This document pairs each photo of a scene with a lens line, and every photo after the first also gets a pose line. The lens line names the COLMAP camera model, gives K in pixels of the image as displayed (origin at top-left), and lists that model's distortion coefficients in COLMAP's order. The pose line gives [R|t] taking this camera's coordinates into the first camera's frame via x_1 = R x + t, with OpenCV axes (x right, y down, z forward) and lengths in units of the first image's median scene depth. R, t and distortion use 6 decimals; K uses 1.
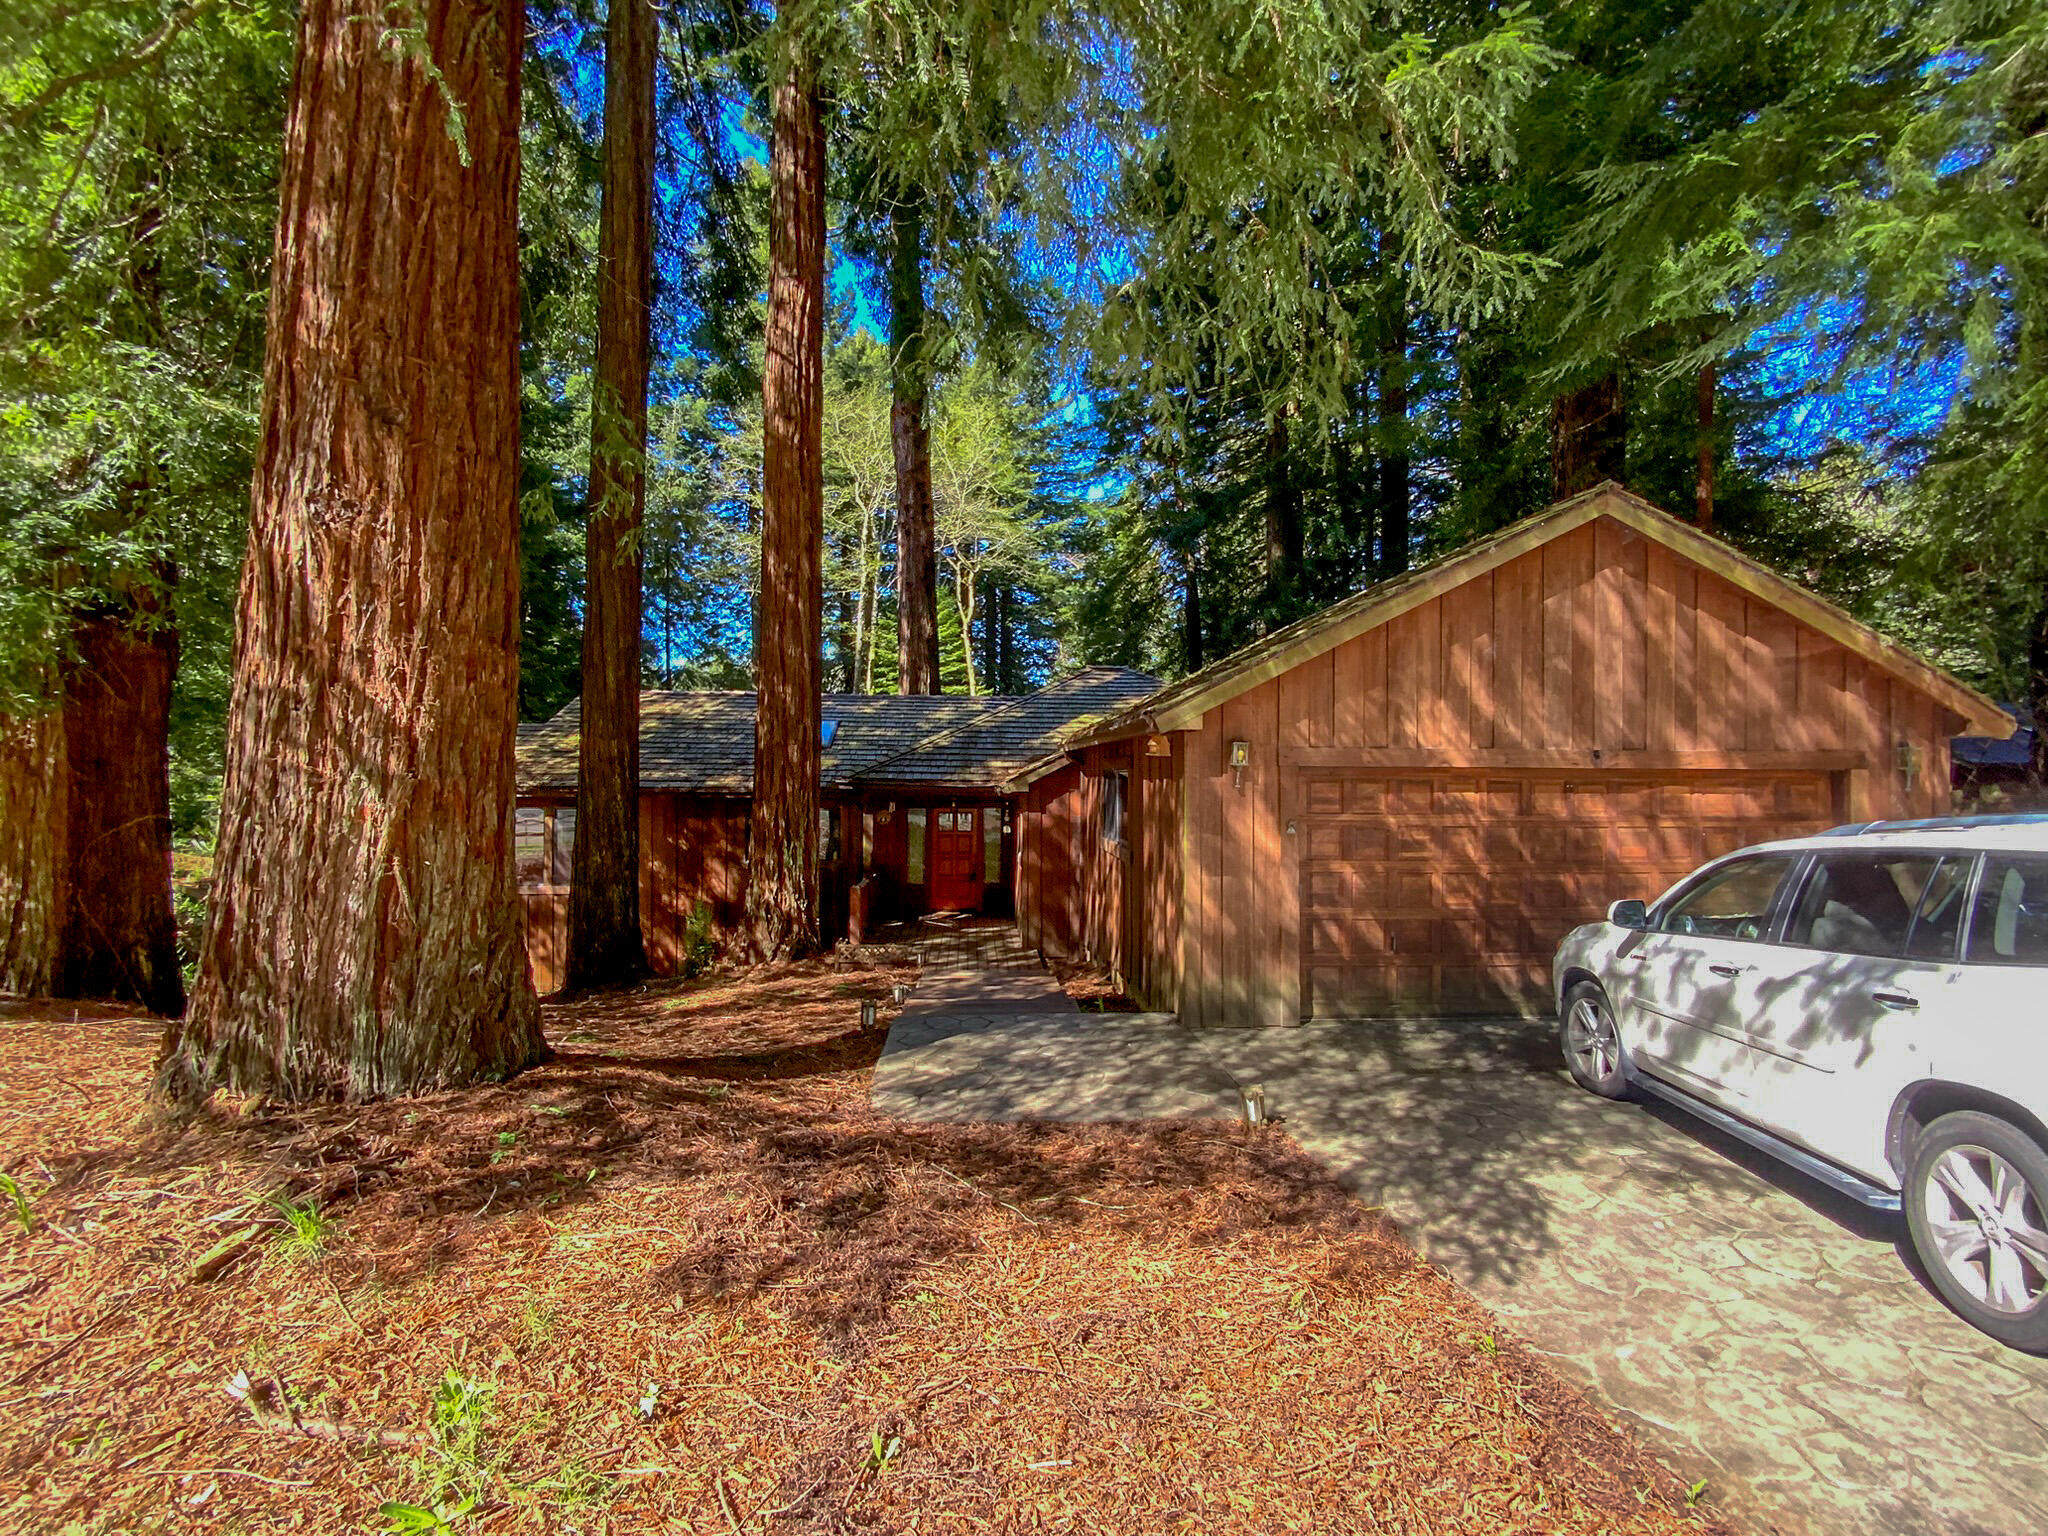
lens RADIAL K [[818.0, 0, 1024.0], [0, 818.0, 768.0], [0, 0, 1]] dist [0.001035, -0.013983]
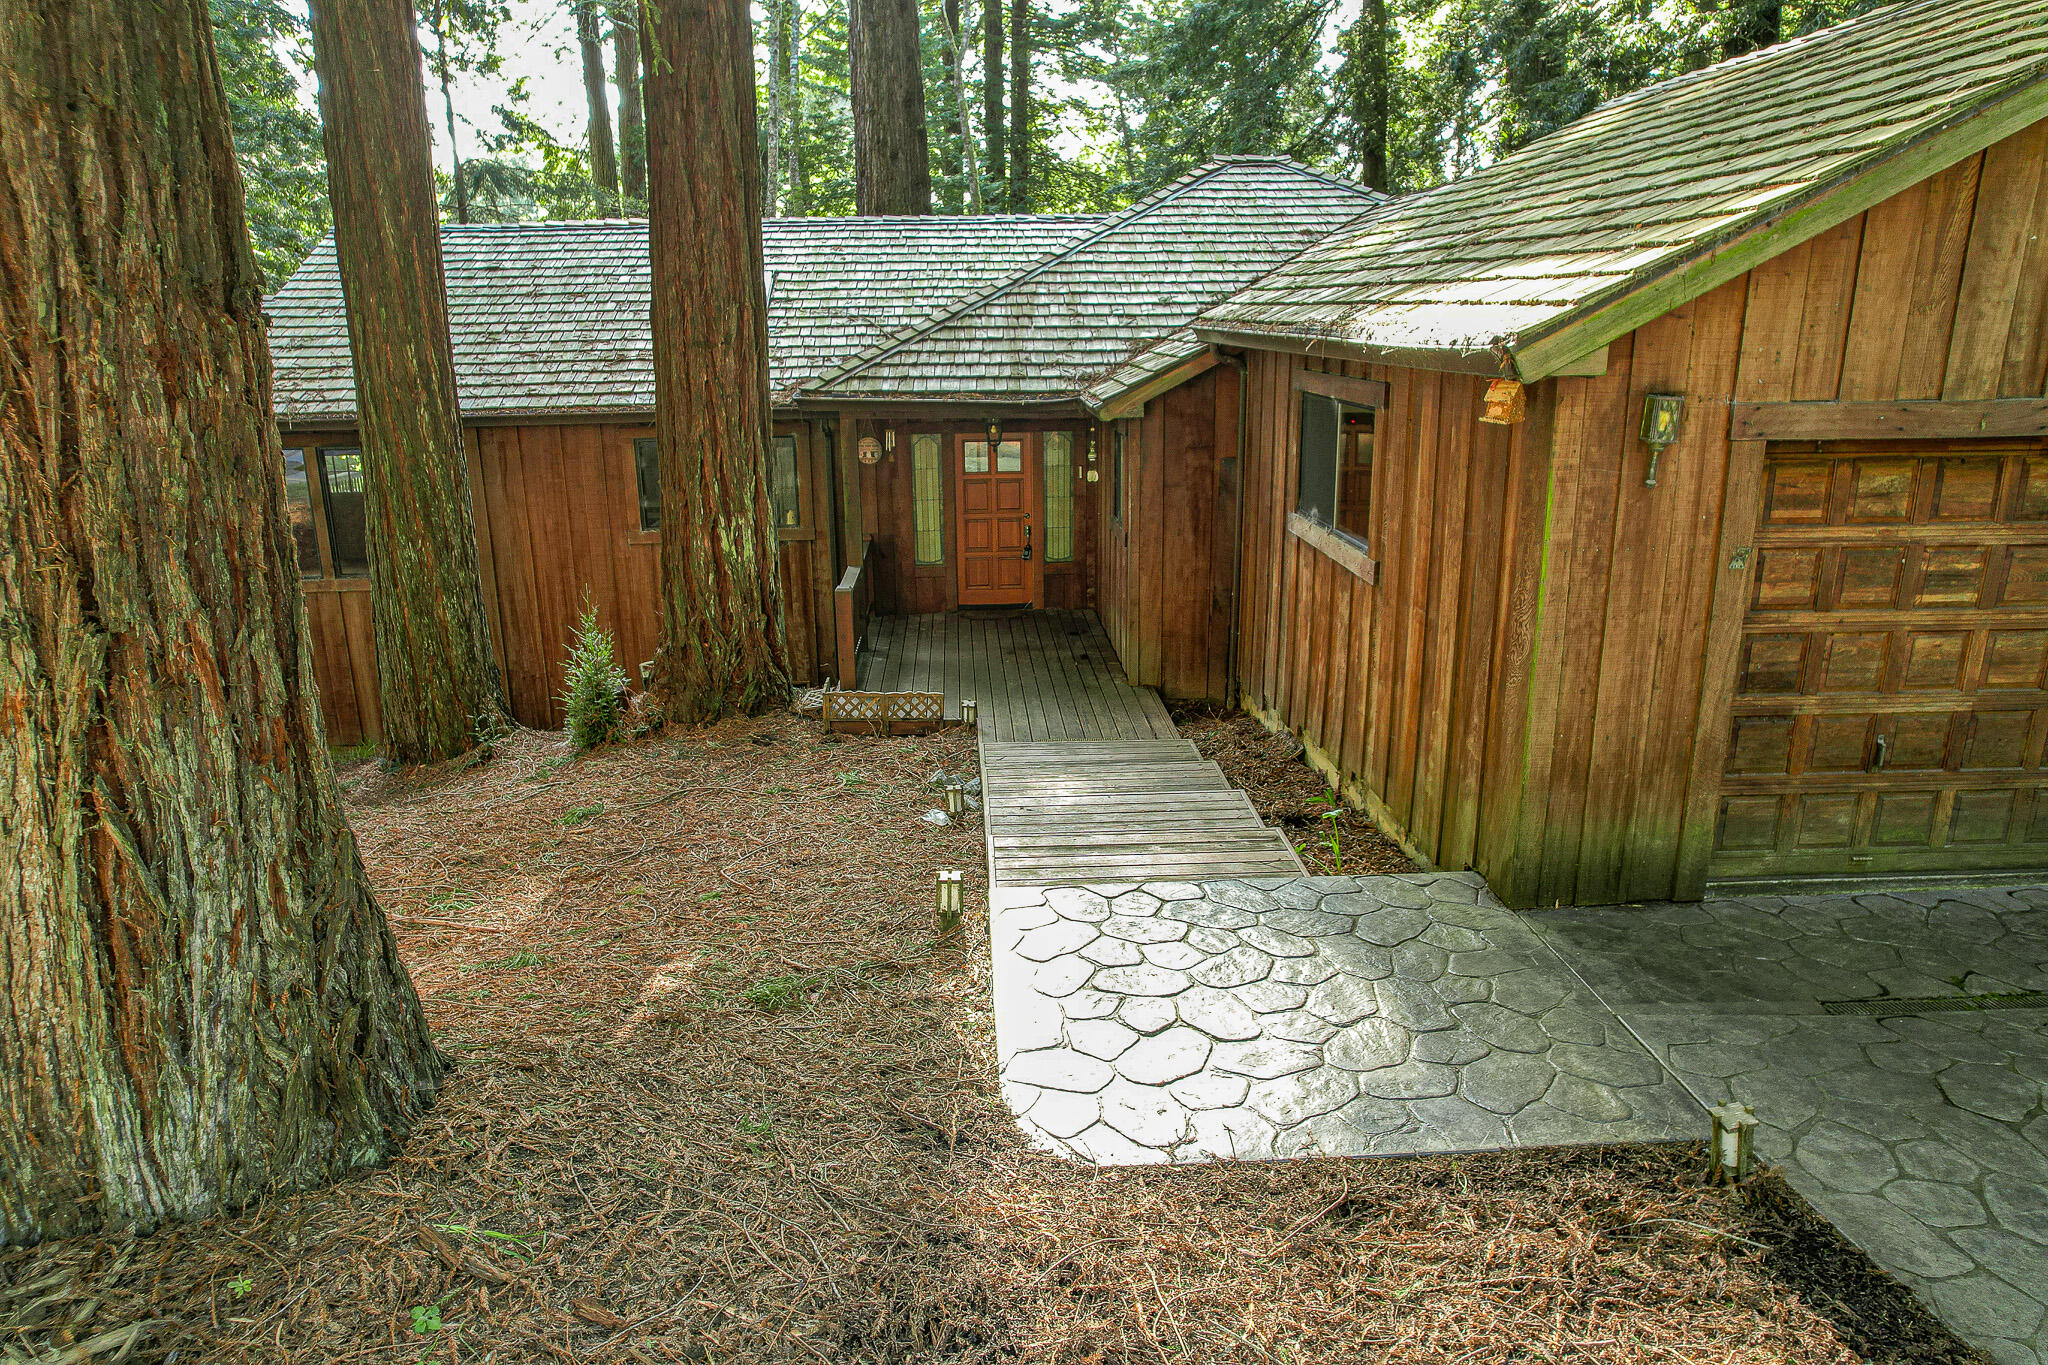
lens RADIAL K [[1297.7, 0, 1024.0], [0, 1297.7, 682.5], [0, 0, 1]] dist [-0.006124, -0.001066]
pose [[0.999646, -0.017753, -0.019807, -0.062065], [0.022574, 0.960100, 0.278745, -0.048809], [0.014068, -0.279094, 0.960161, 0.087129]]
